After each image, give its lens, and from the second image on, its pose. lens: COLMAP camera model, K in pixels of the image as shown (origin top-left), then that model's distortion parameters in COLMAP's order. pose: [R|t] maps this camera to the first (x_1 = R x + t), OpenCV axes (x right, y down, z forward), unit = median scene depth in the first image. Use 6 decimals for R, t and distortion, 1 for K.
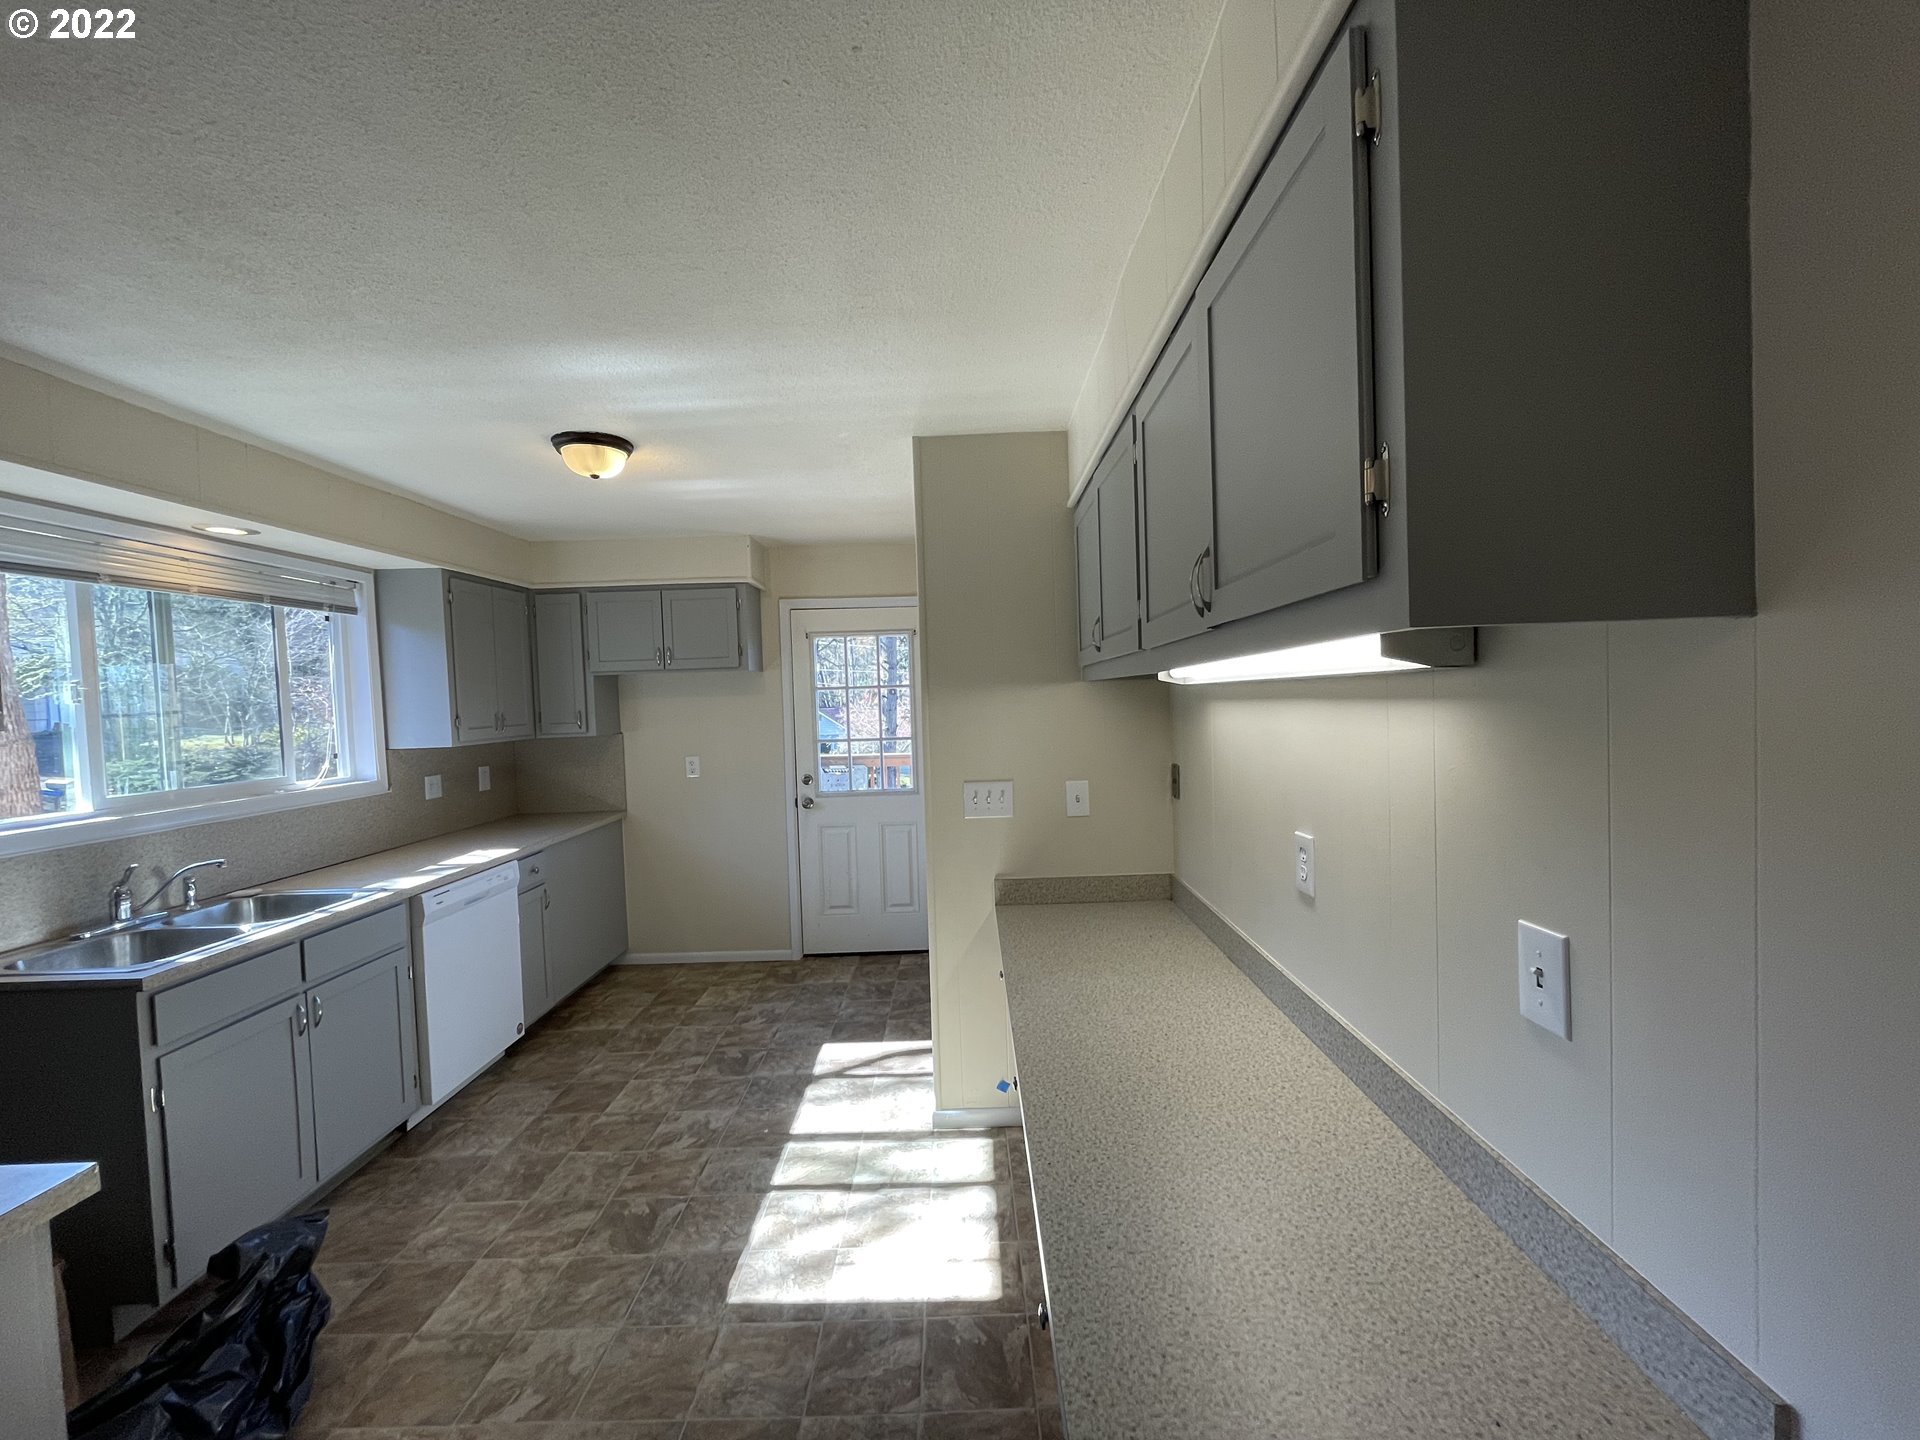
lens RADIAL K [[773.0, 0, 961.1], [0, 773.0, 723.4], [0, 0, 1]] dist [-0.001565, -0.000204]
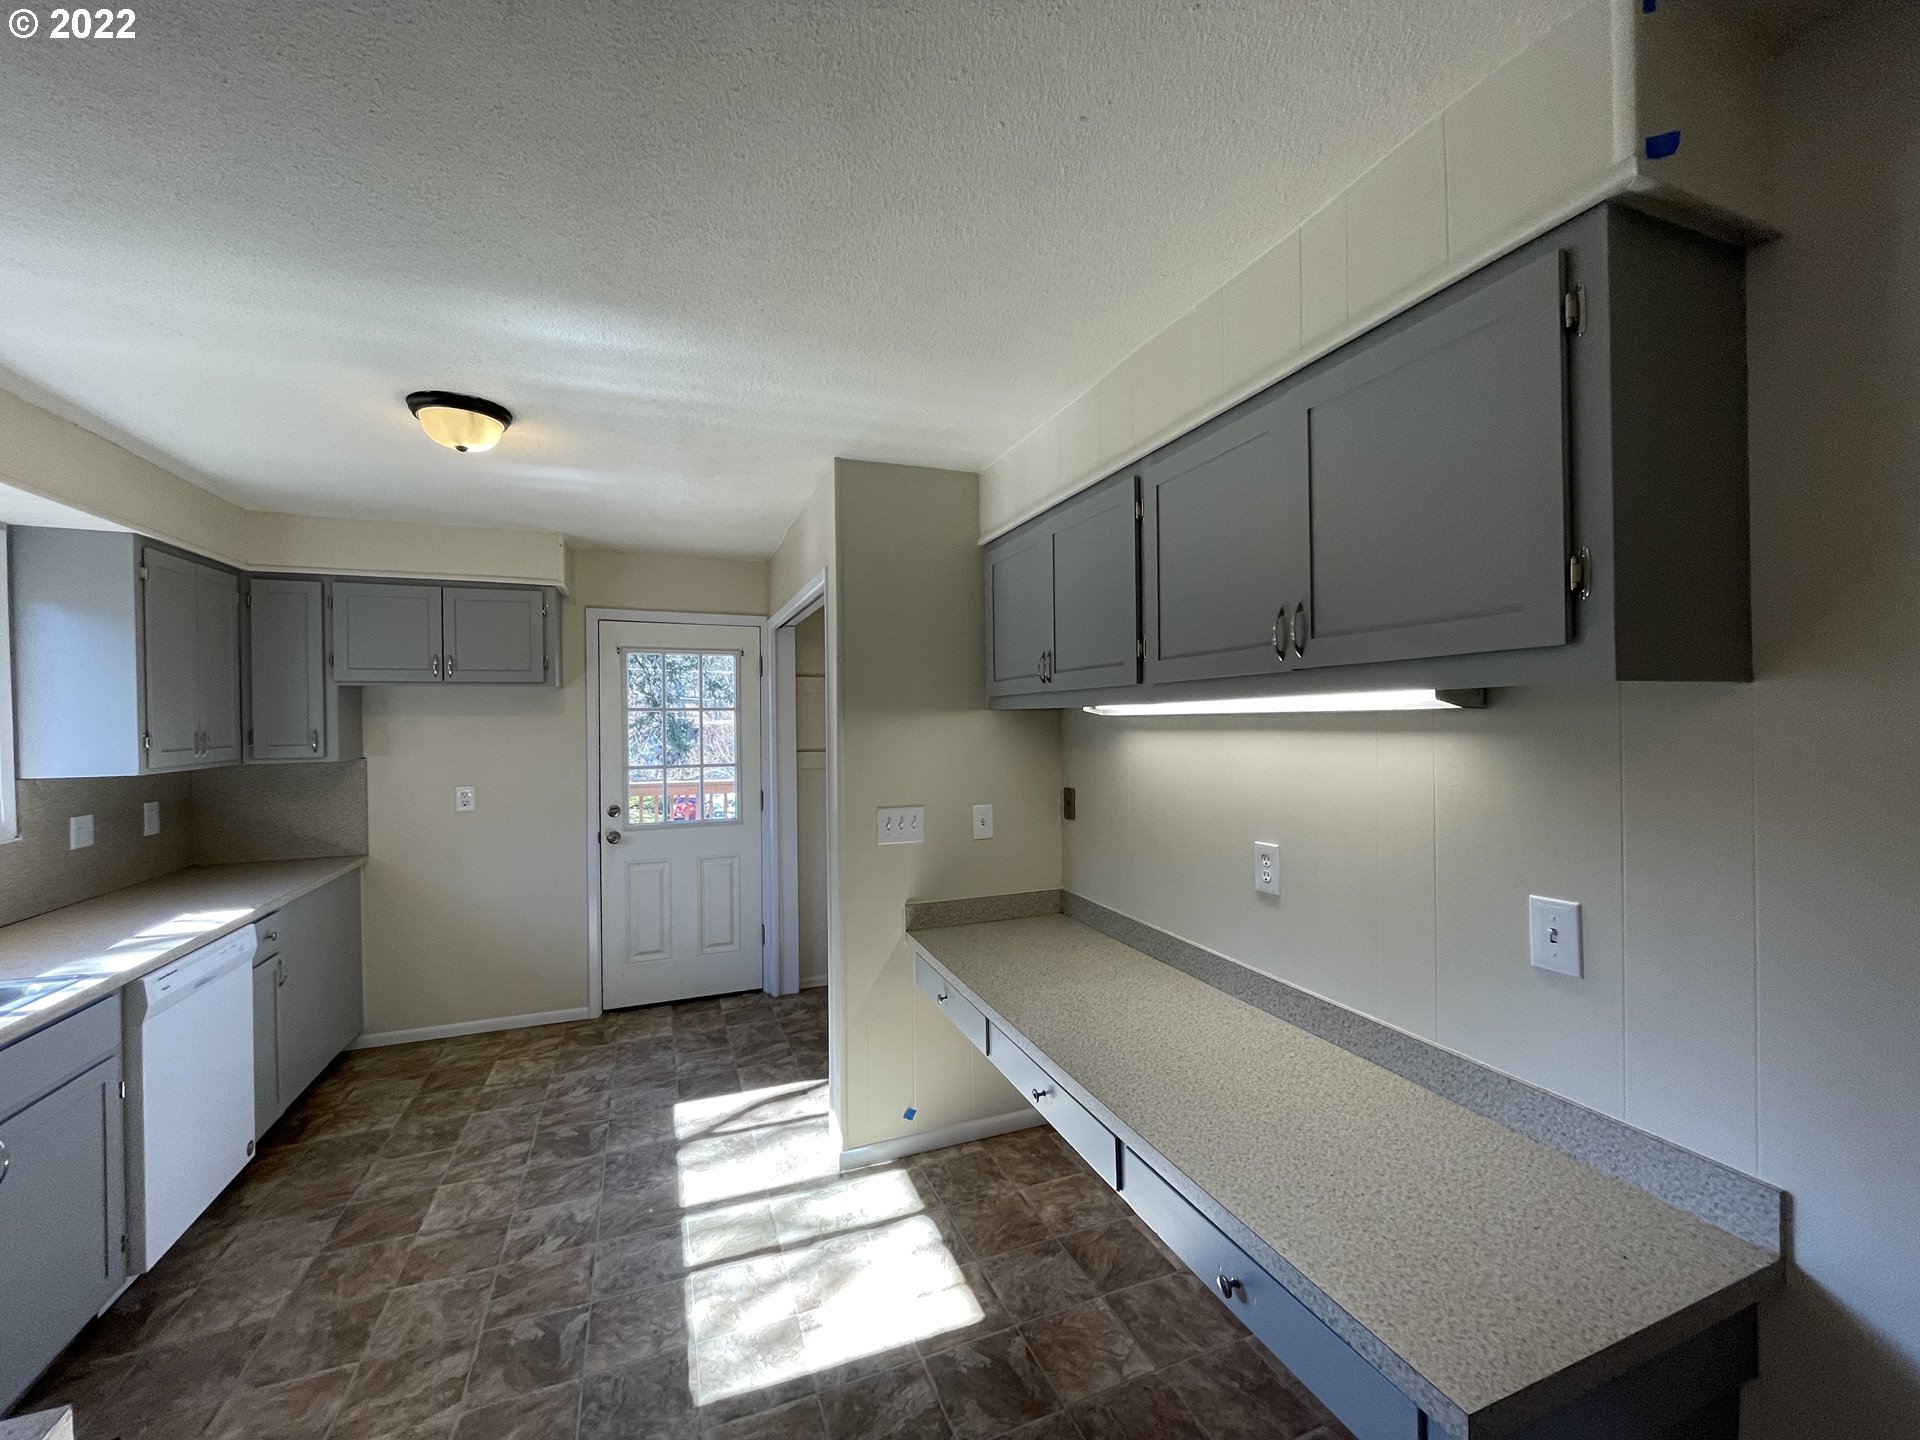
lens RADIAL K [[773.0, 0, 961.1], [0, 773.0, 723.4], [0, 0, 1]] dist [-0.001565, -0.000204]
pose [[0.928833, 0.020282, 0.369943, -0.245502], [-0.007065, 0.999289, -0.037045, 0.003061], [-0.370431, 0.031795, 0.928316, 0.033314]]
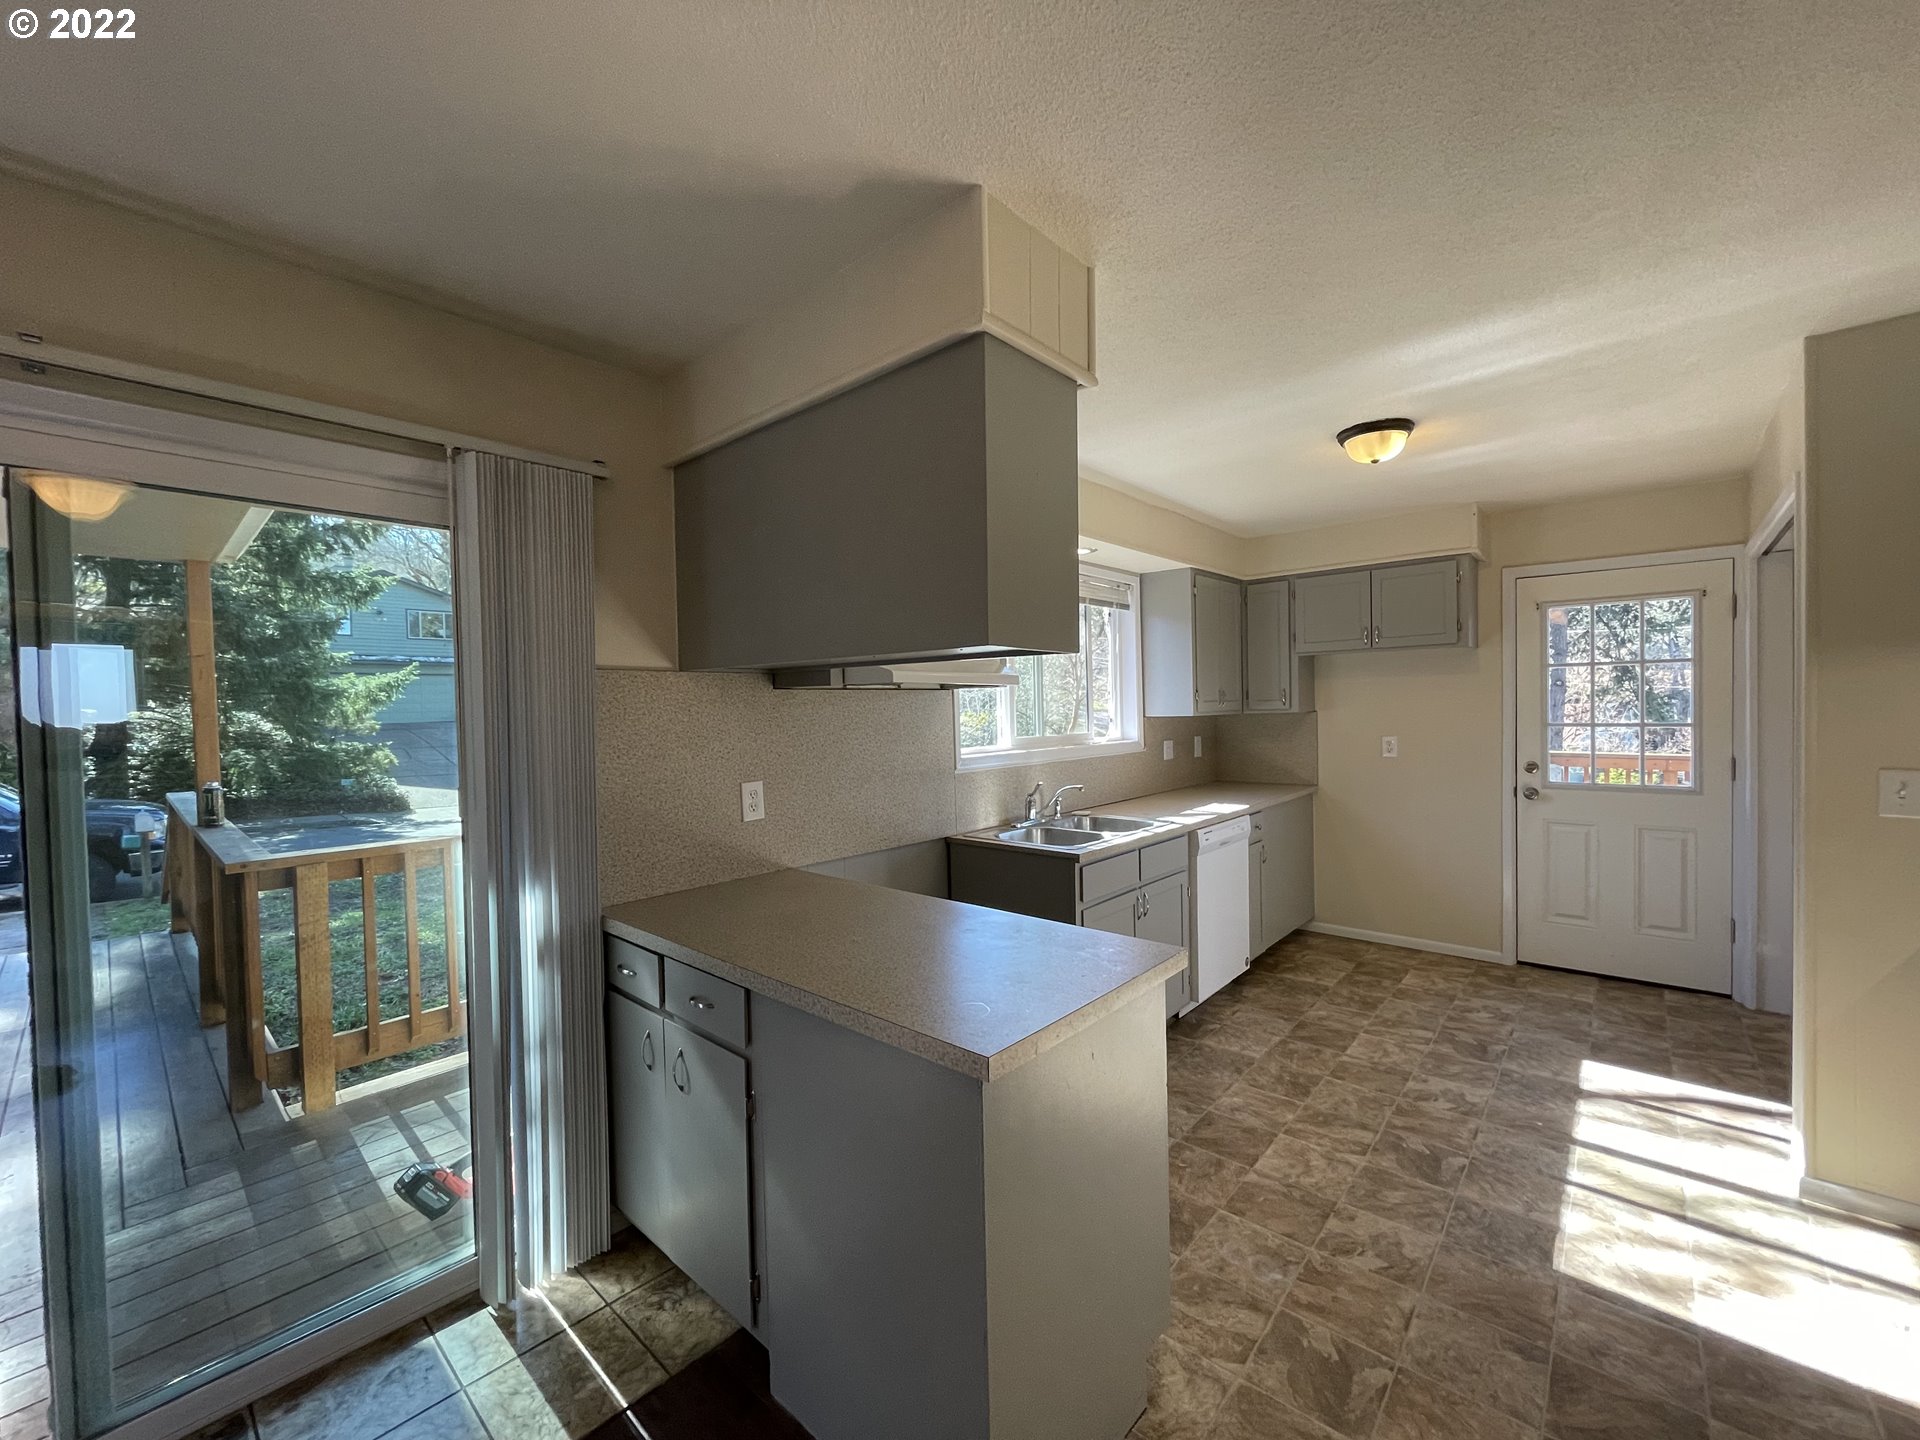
lens RADIAL K [[773.0, 0, 961.1], [0, 773.0, 723.4], [0, 0, 1]] dist [-0.001565, -0.000204]
pose [[0.752083, 0.030049, -0.658383, -0.167256], [-0.026744, 0.999529, 0.015069, 0.040337], [0.658525, 0.006275, 0.752533, -0.168887]]
